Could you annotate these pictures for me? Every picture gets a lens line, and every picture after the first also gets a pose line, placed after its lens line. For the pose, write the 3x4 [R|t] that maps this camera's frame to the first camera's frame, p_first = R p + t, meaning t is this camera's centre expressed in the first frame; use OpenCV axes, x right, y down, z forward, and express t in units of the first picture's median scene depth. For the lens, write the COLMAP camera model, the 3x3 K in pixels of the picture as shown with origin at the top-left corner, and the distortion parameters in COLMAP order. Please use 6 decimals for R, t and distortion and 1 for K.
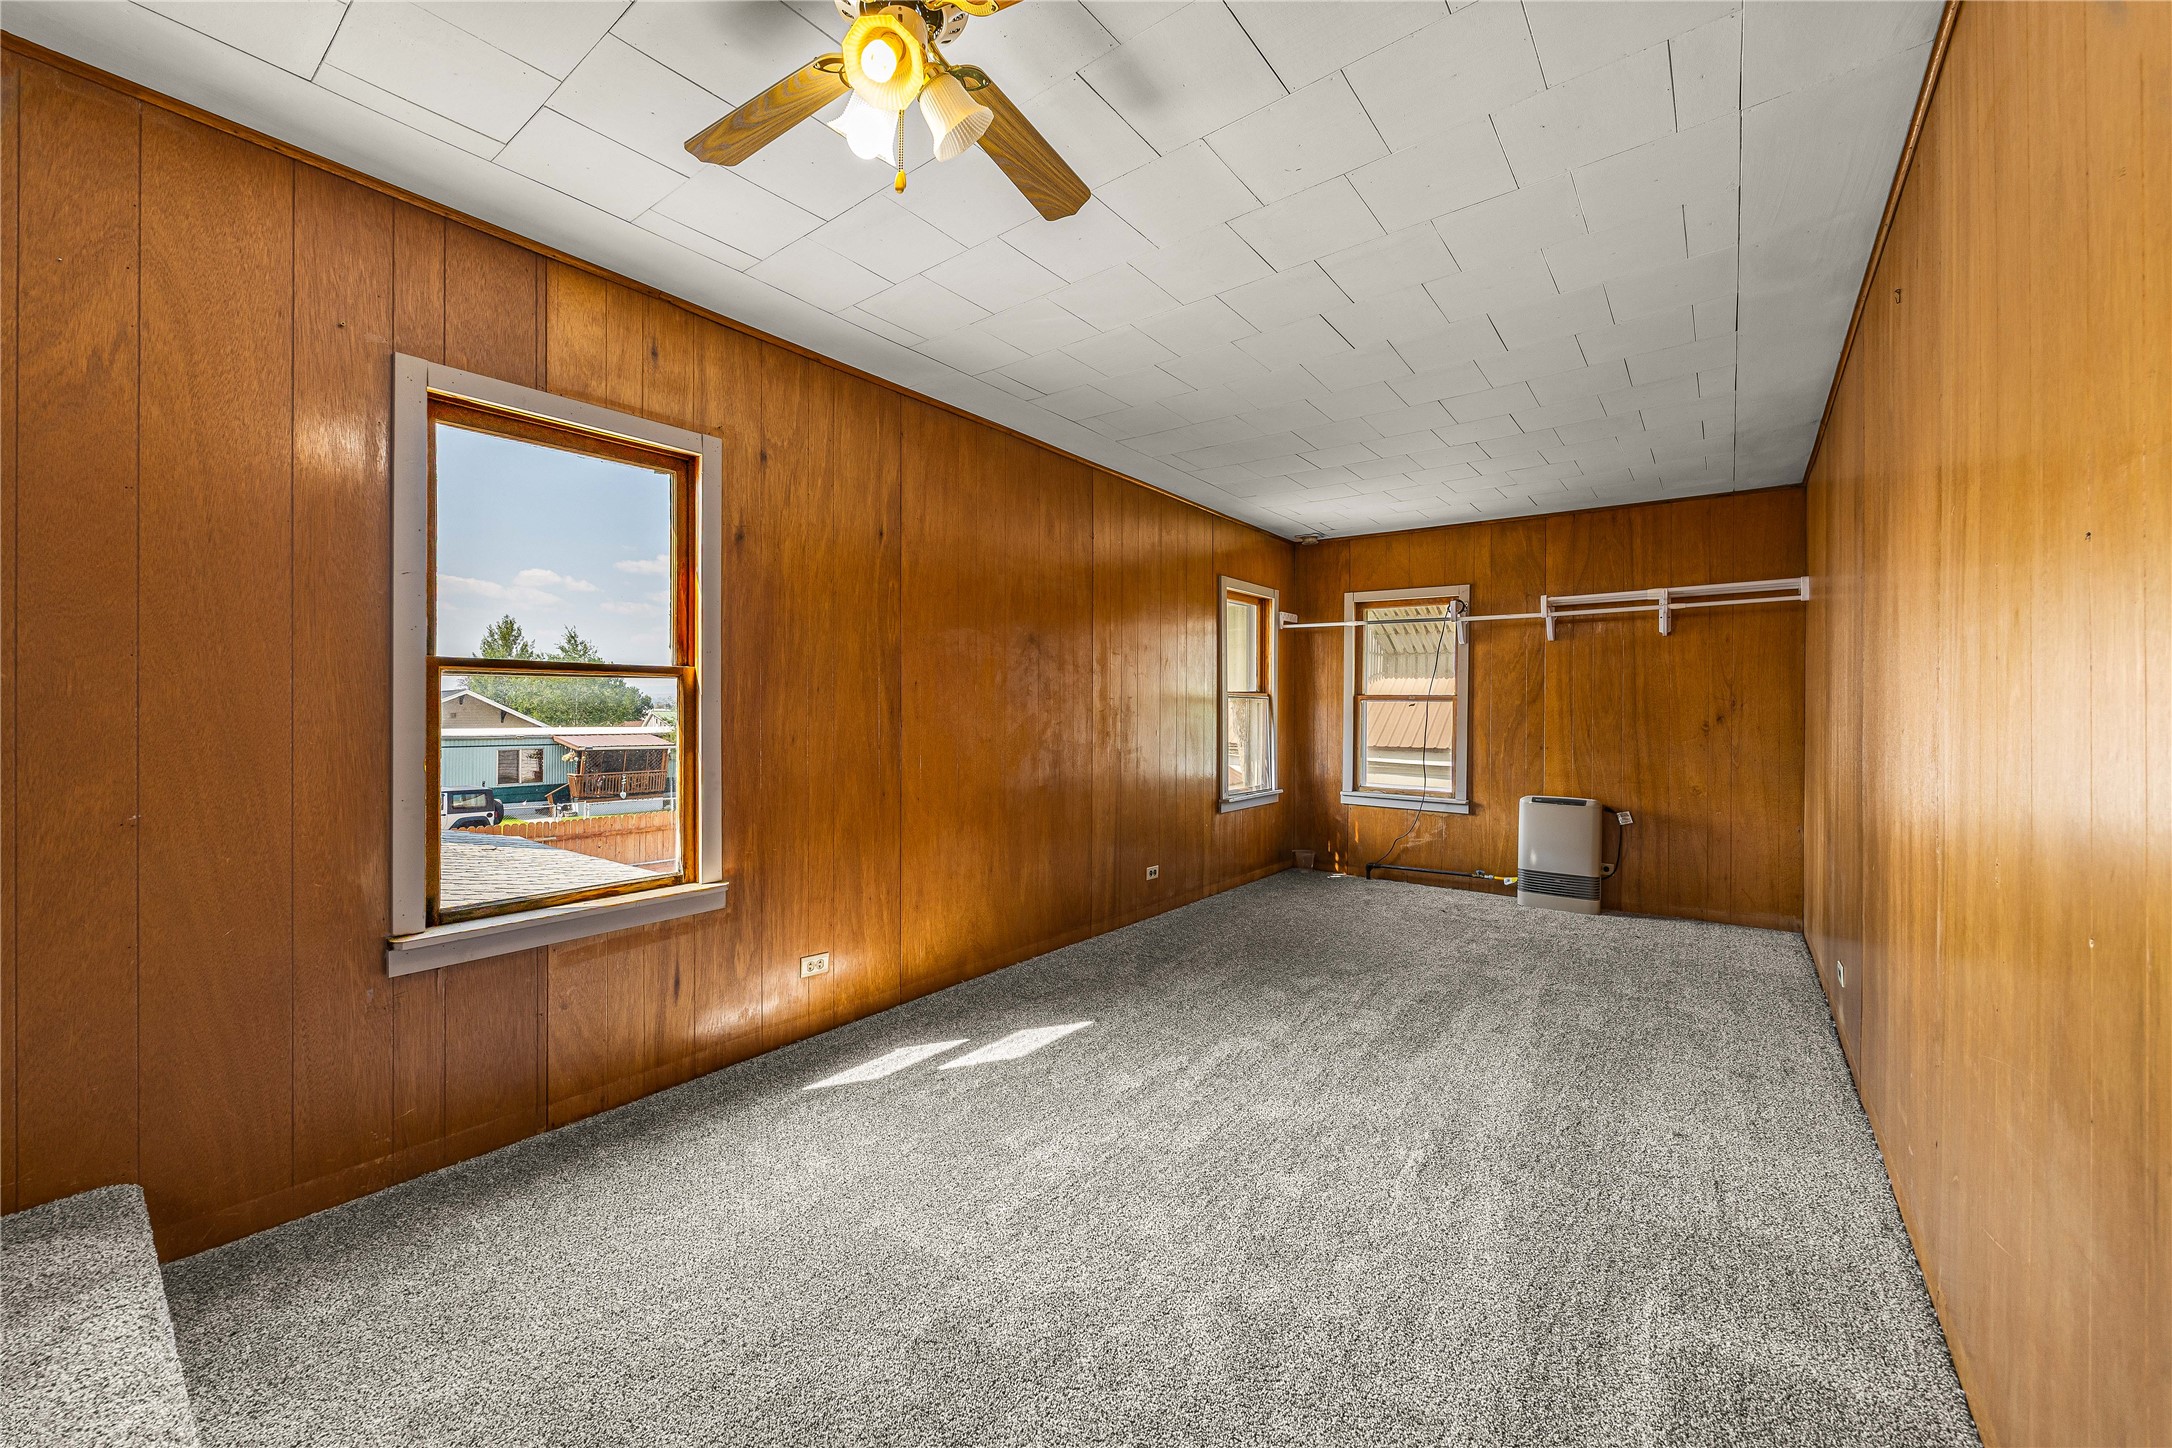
lens RADIAL K [[841.7, 0, 1079.7], [0, 841.7, 707.1], [0, 0, 1]] dist [-0.001088, -0.000332]
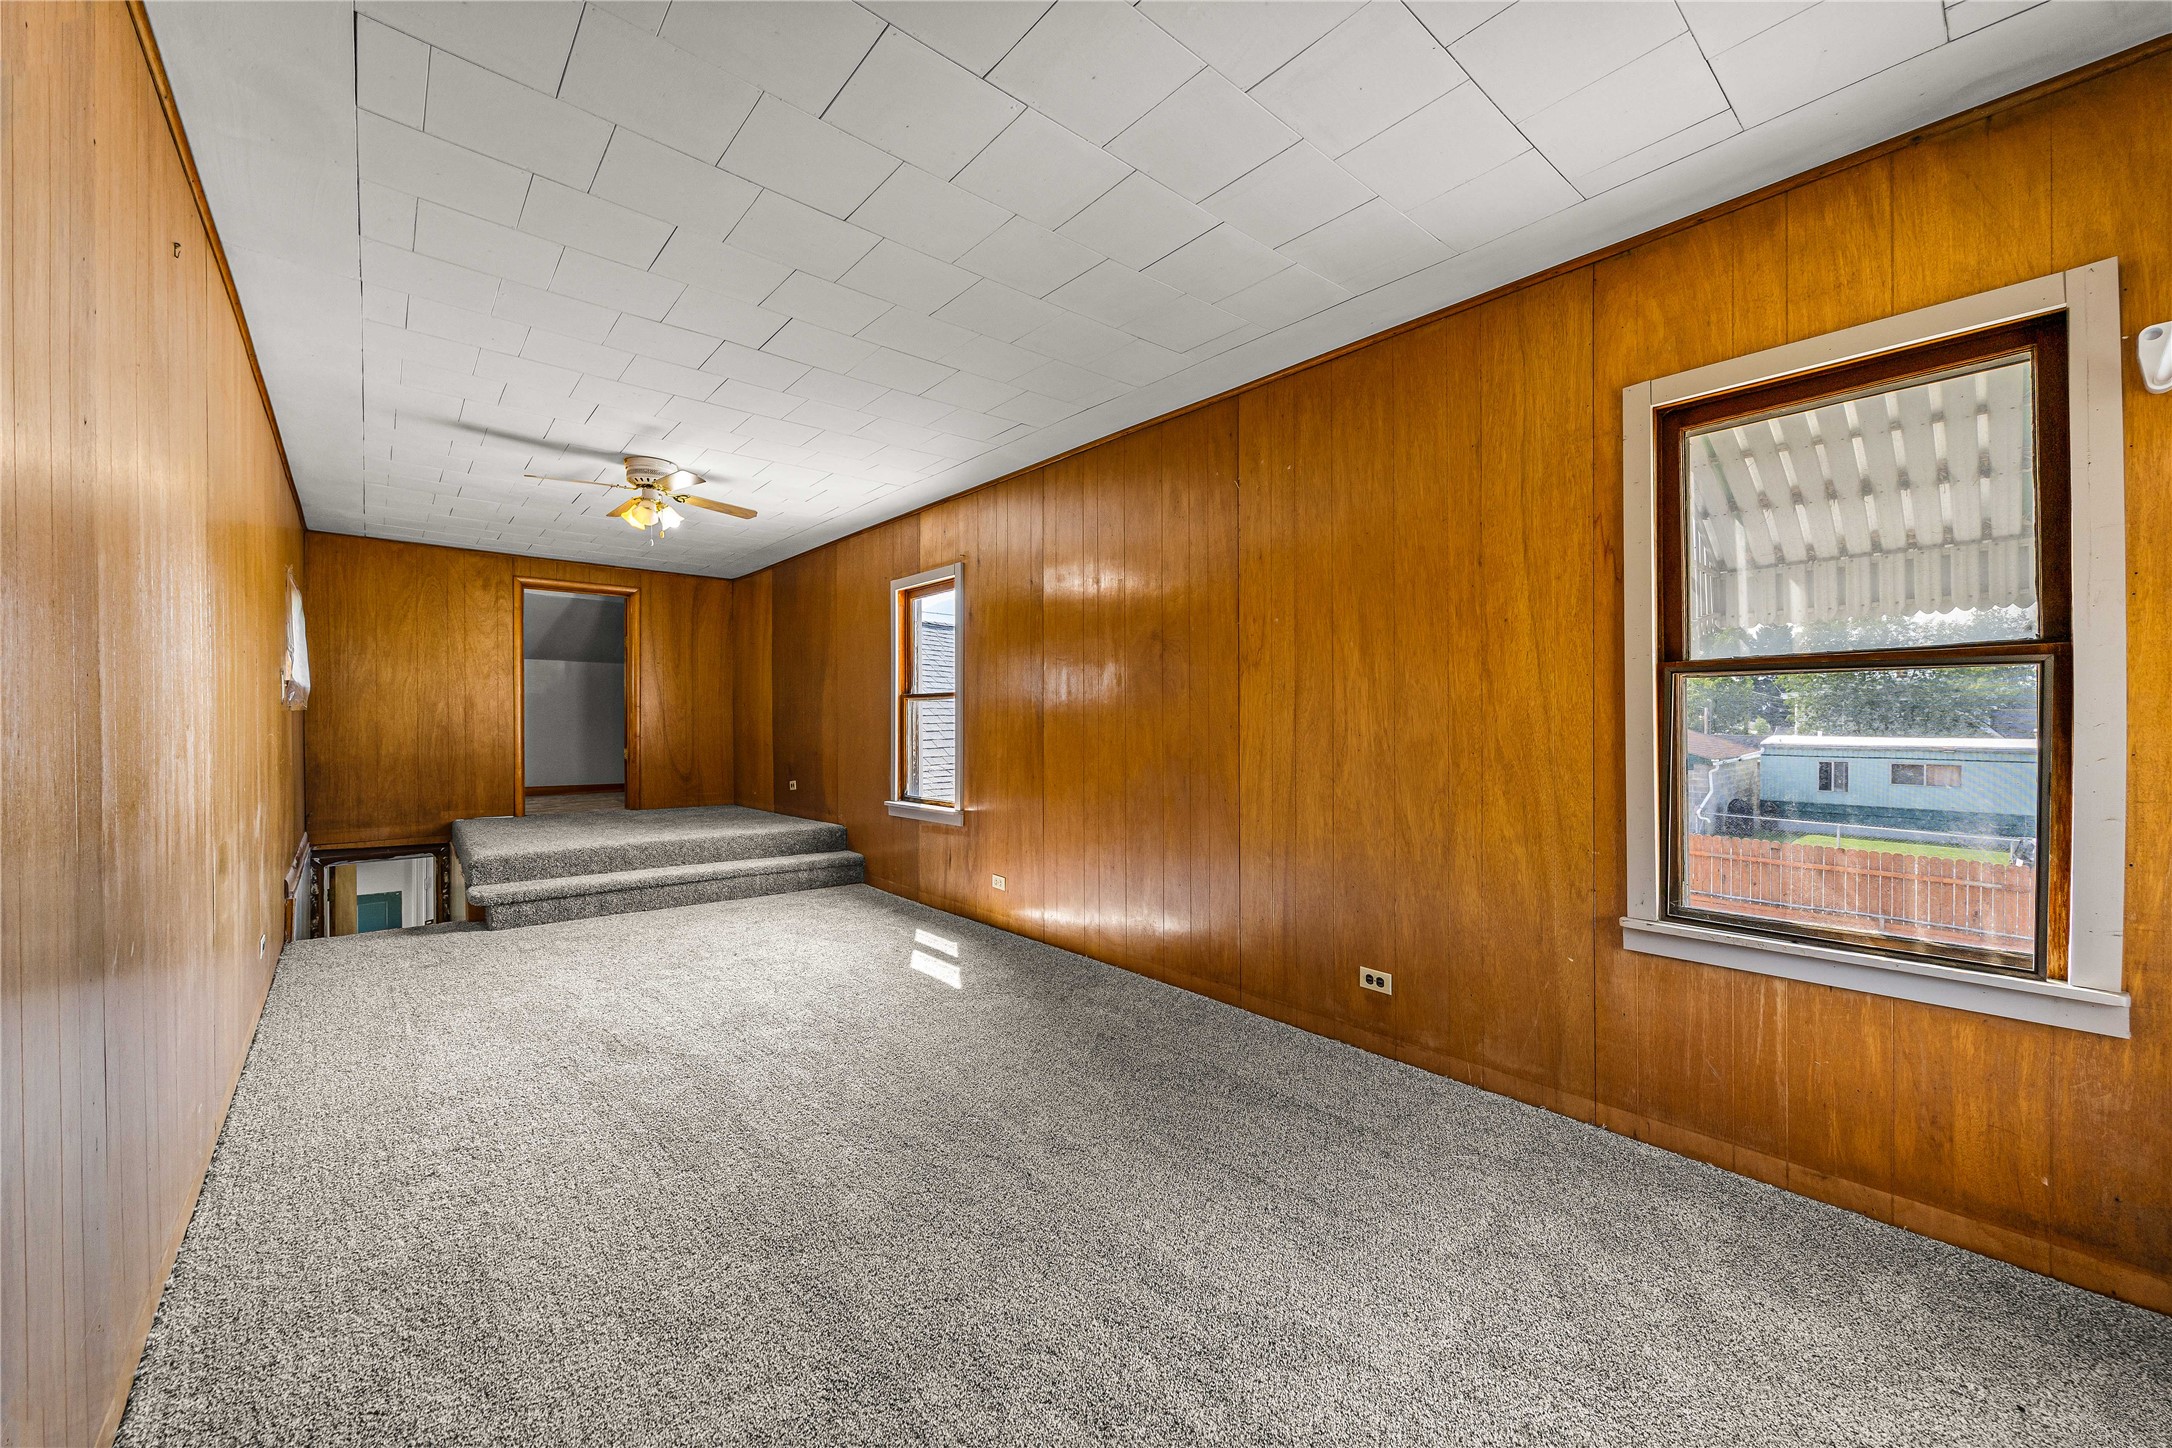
lens RADIAL K [[841.7, 0, 1084.0], [0, 841.7, 731.6], [0, 0, 1]] dist [-0.001088, -0.000332]
pose [[-0.202475, 0.016327, -0.979151, 0.948386], [0.008122, 0.999855, 0.014993, 0.009454], [0.979254, -0.004917, -0.202579, 1.214847]]
